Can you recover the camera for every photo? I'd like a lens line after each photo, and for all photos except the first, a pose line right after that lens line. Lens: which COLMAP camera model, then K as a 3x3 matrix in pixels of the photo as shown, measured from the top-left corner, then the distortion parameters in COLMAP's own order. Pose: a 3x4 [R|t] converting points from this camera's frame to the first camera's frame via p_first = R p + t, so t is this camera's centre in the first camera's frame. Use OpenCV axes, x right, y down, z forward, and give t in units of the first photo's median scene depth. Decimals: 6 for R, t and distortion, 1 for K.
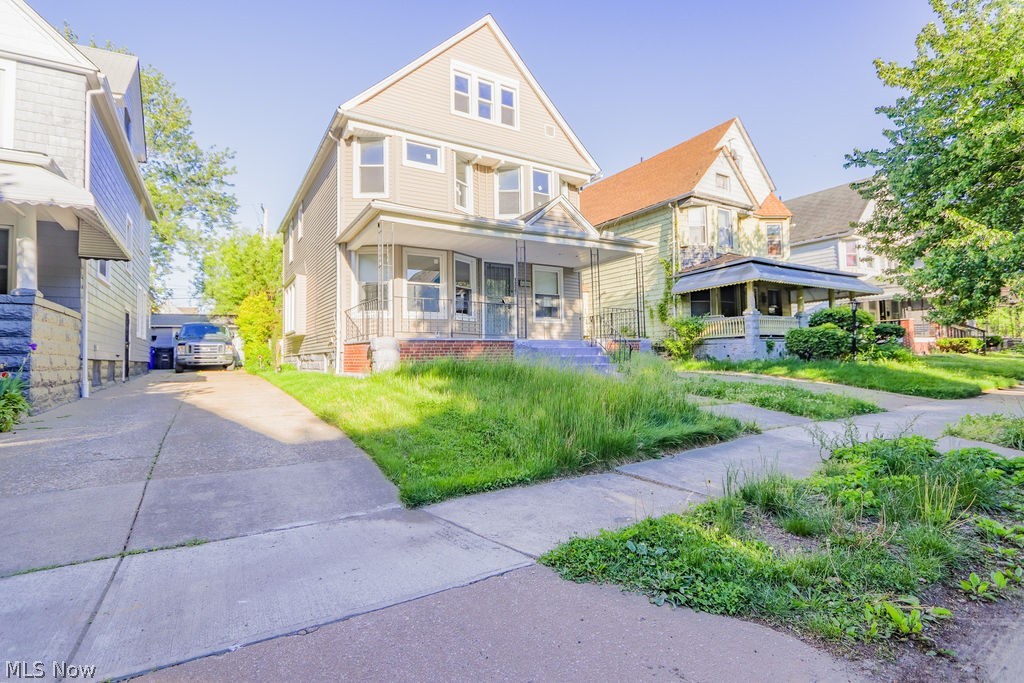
lens RADIAL K [[473.5, 0, 515.4], [0, 473.5, 346.4], [0, 0, 1]] dist [-0.015405, 0.000930]
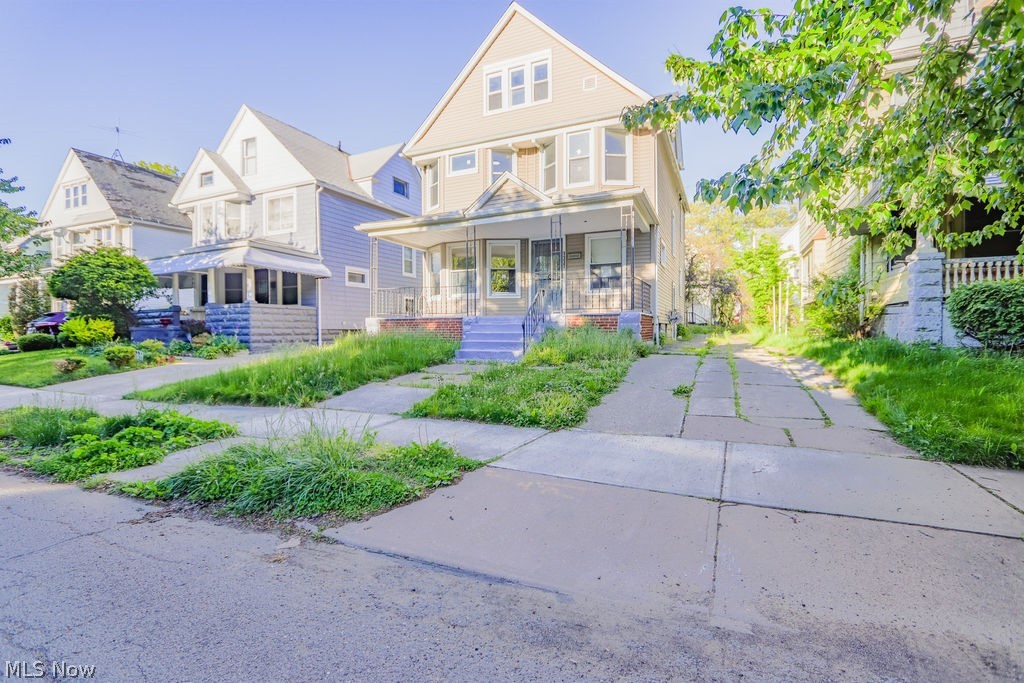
lens RADIAL K [[473.5, 0, 513.2], [0, 473.5, 347.1], [0, 0, 1]] dist [-0.015405, 0.000930]
pose [[0.567822, 0.044366, -0.821955, 0.781921], [0.014446, 0.997856, 0.063839, -0.010087], [0.823025, -0.048123, 0.565963, 0.352106]]
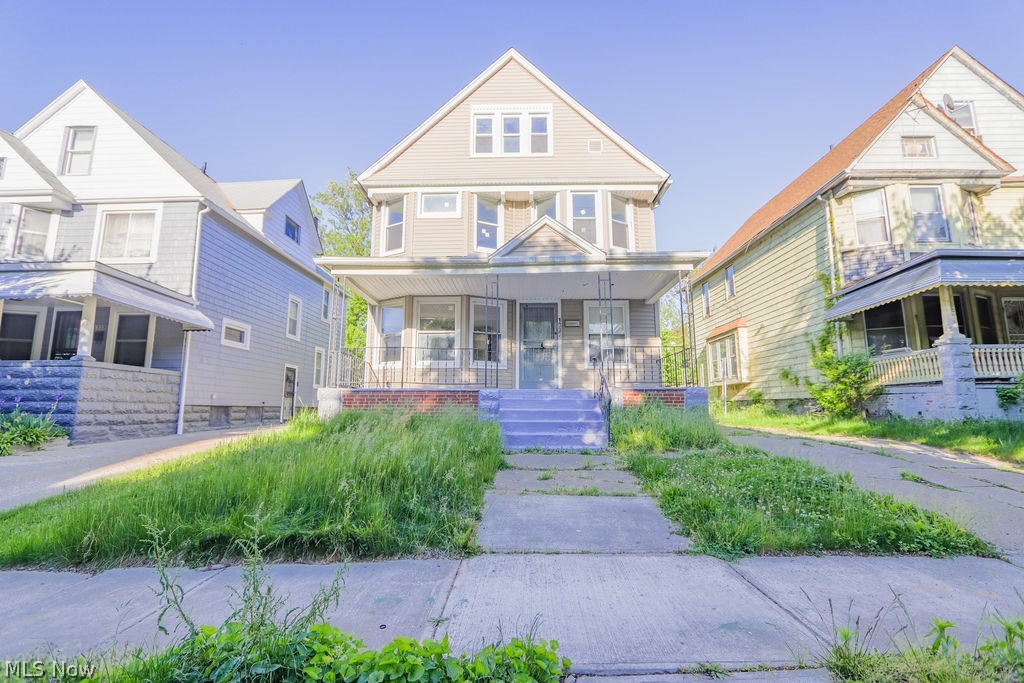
lens RADIAL K [[473.5, 0, 516.3], [0, 473.5, 344.9], [0, 0, 1]] dist [-0.015405, 0.000930]
pose [[0.845511, -0.056013, -0.531012, 0.401802], [-0.002153, 0.994117, -0.108291, -0.001432], [0.533954, 0.092704, 0.840416, 0.239442]]
